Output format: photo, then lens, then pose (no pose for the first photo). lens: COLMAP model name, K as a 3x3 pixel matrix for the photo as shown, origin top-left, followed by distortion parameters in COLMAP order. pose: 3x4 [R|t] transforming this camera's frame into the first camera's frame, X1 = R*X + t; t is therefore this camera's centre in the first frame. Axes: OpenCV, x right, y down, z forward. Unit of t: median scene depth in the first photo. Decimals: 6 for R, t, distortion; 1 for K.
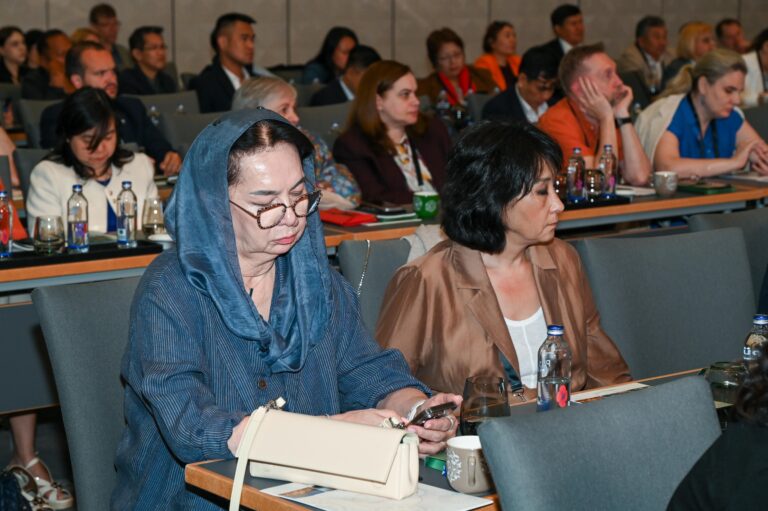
lens RADIAL K [[1964.6, 0, 381.3], [0, 1964.6, 252.6], [0, 0, 1]] dist [0.059611, 0.000000]
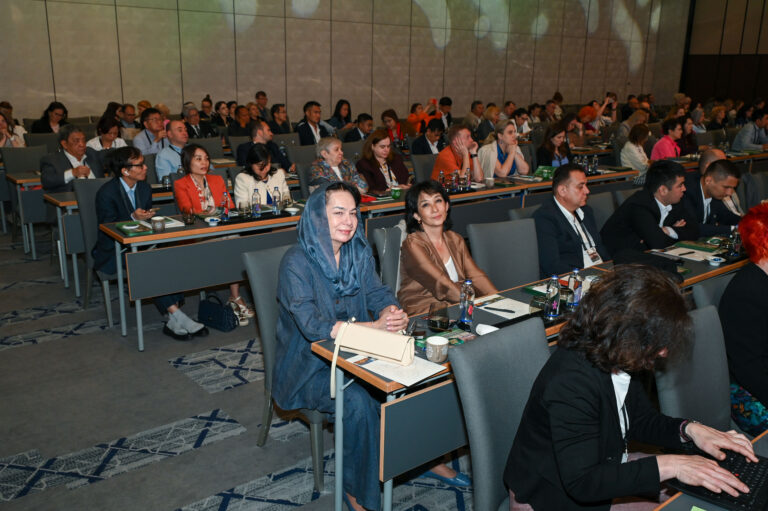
lens RADIAL K [[721.2, 0, 383.7], [0, 721.2, 260.2], [0, 0, 1]] dist [0.010693, 0.000000]
pose [[0.999245, 0.012694, 0.036719, -0.027106], [-0.017052, 0.992516, 0.120920, -0.054221], [-0.034909, -0.121455, 0.991983, 0.094956]]
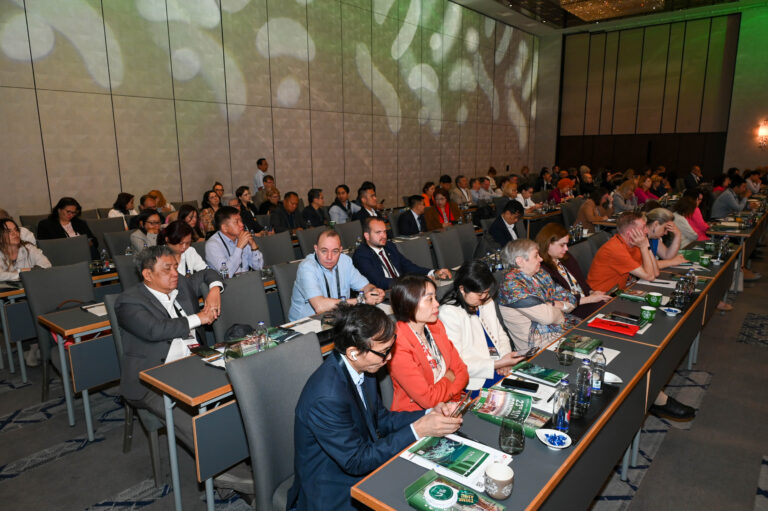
lens RADIAL K [[517.2, 0, 387.1], [0, 517.2, 254.8], [0, 0, 1]] dist [0.009005, -0.013762]
pose [[0.969949, -0.049020, 0.238318, -0.343449], [0.035123, 0.997444, 0.062218, -0.126282], [-0.240759, -0.051978, 0.969192, 0.634111]]
